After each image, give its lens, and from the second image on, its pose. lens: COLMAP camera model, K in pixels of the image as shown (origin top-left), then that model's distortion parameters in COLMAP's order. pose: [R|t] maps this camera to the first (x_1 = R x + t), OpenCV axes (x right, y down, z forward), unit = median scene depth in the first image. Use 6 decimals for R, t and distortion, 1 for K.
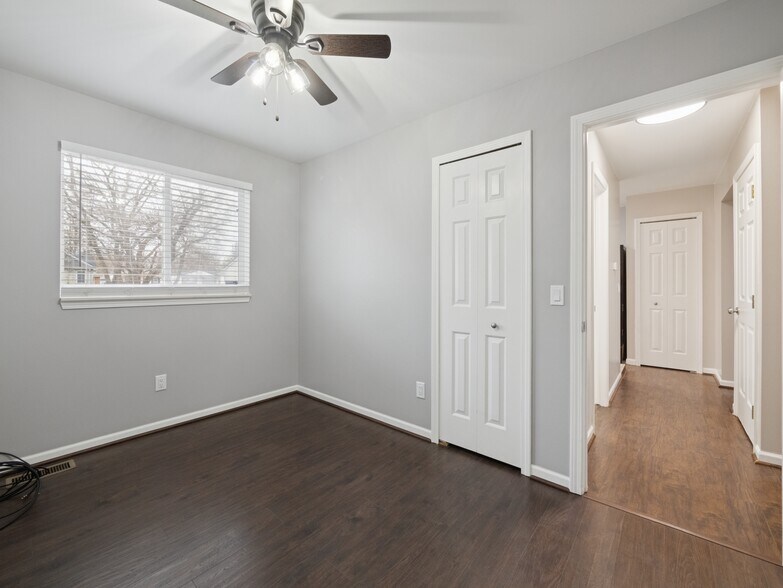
lens RADIAL K [[330.6, 0, 385.6], [0, 330.6, 290.2], [0, 0, 1]] dist [-0.005642, 0.000547]
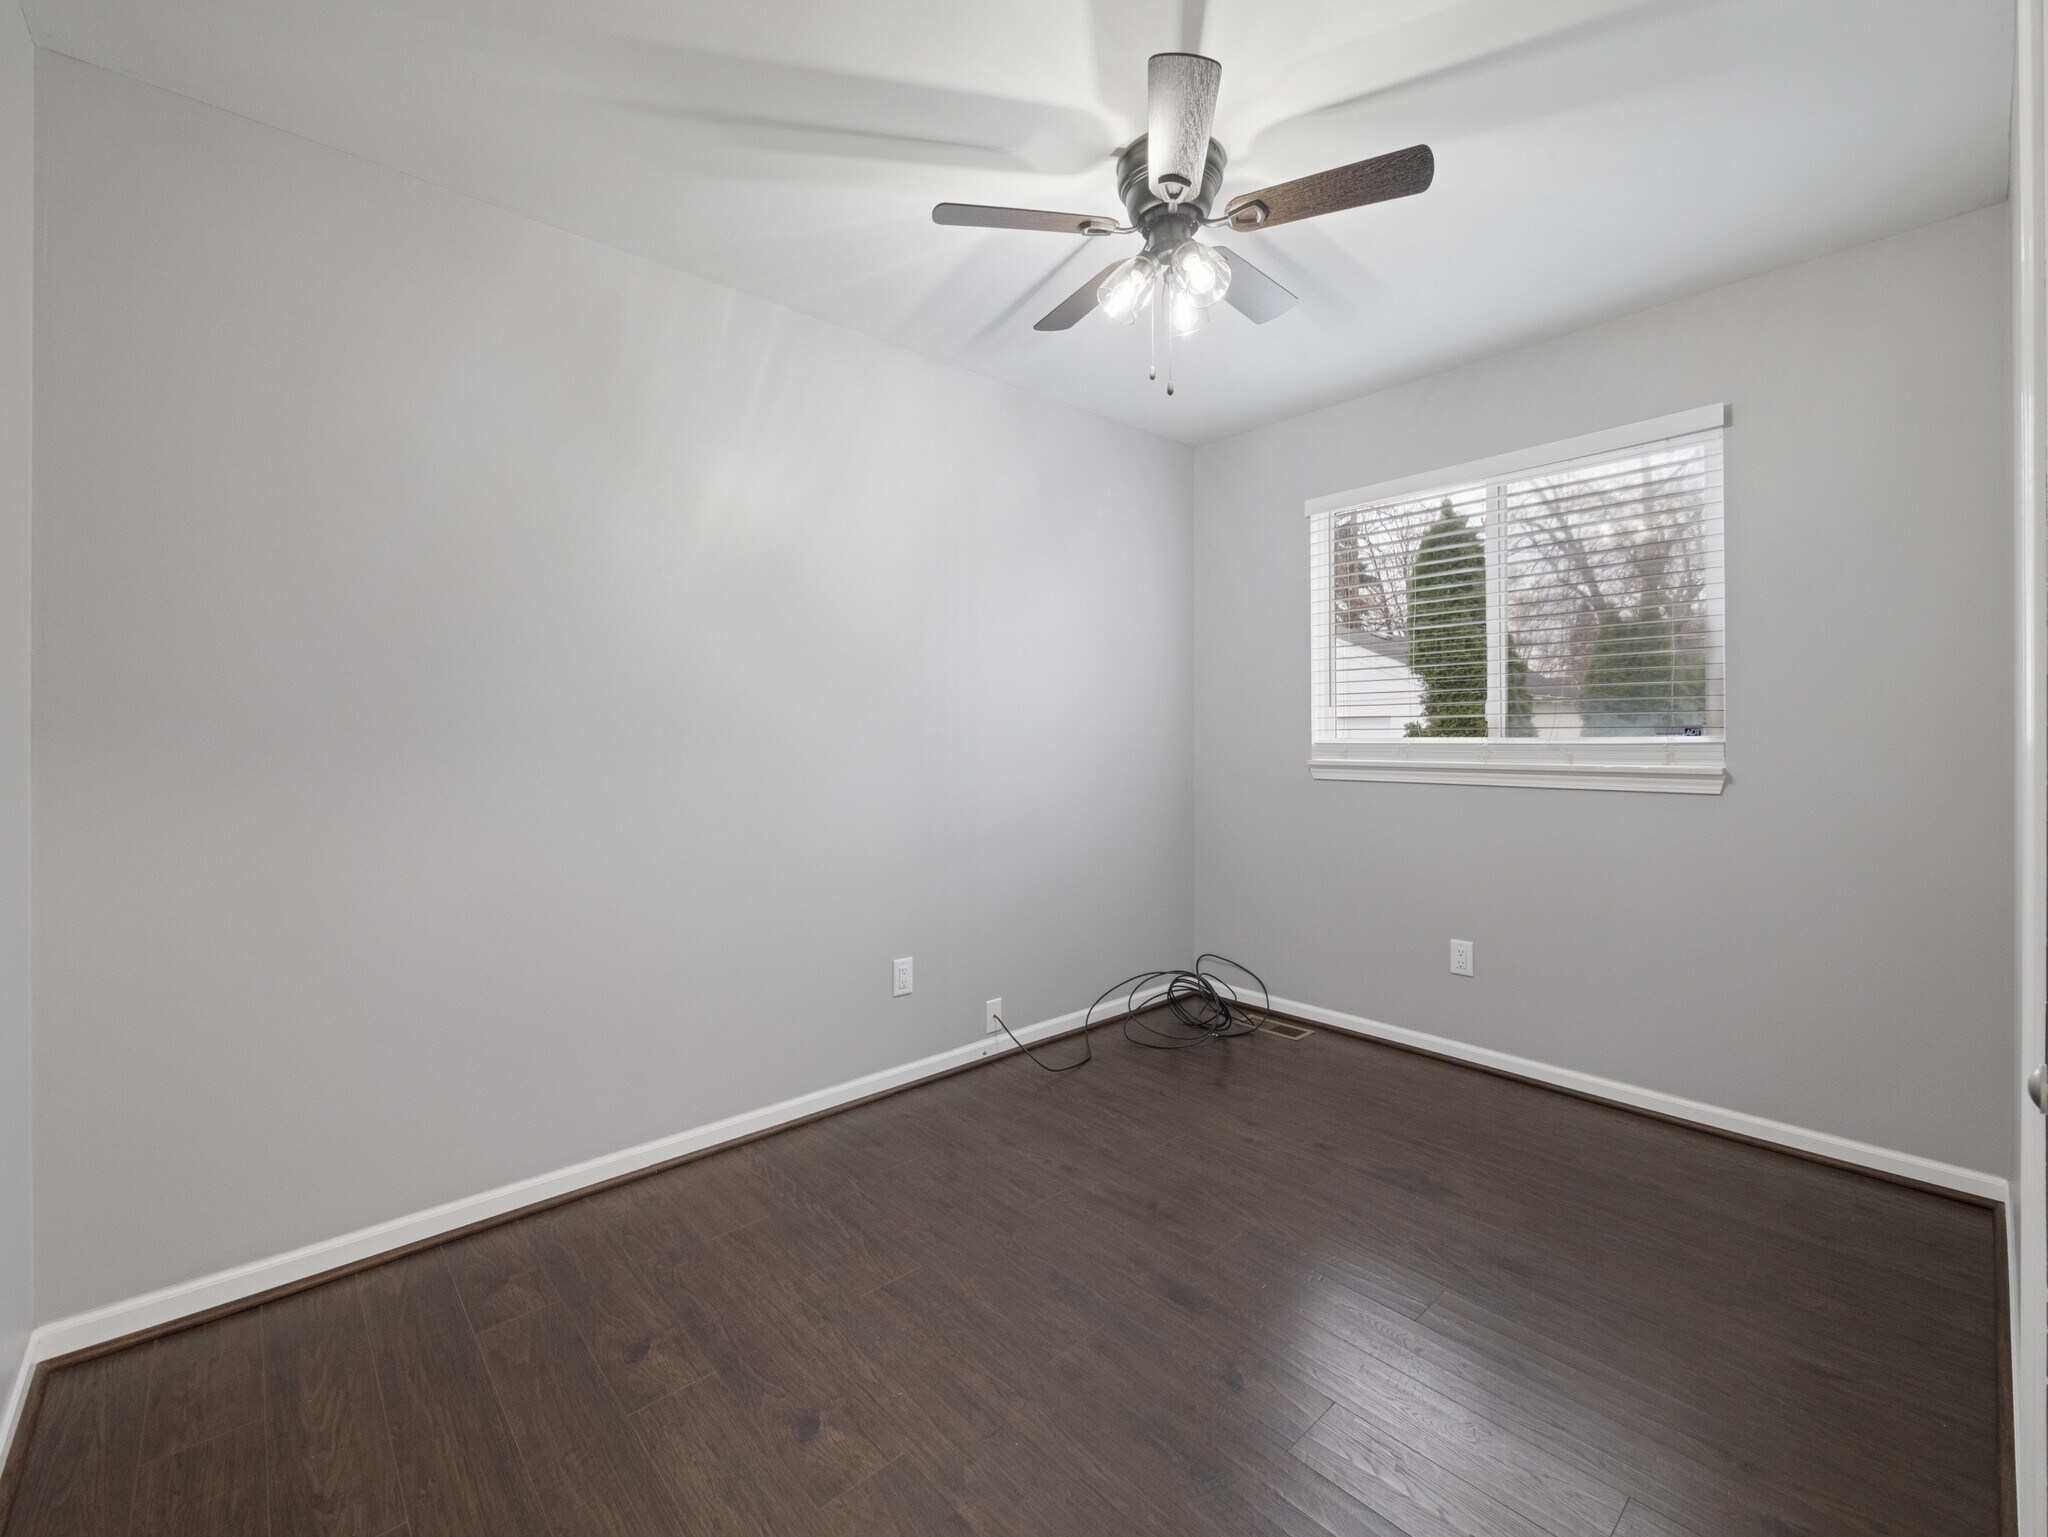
lens RADIAL K [[864.8, 0, 1012.8], [0, 864.8, 756.5], [0, 0, 1]] dist [-0.005642, 0.000547]
pose [[-0.138128, 0.017178, -0.990265, 0.669708], [-0.015661, 0.999687, 0.019526, -0.006020], [0.990291, 0.018205, -0.137816, 0.668916]]
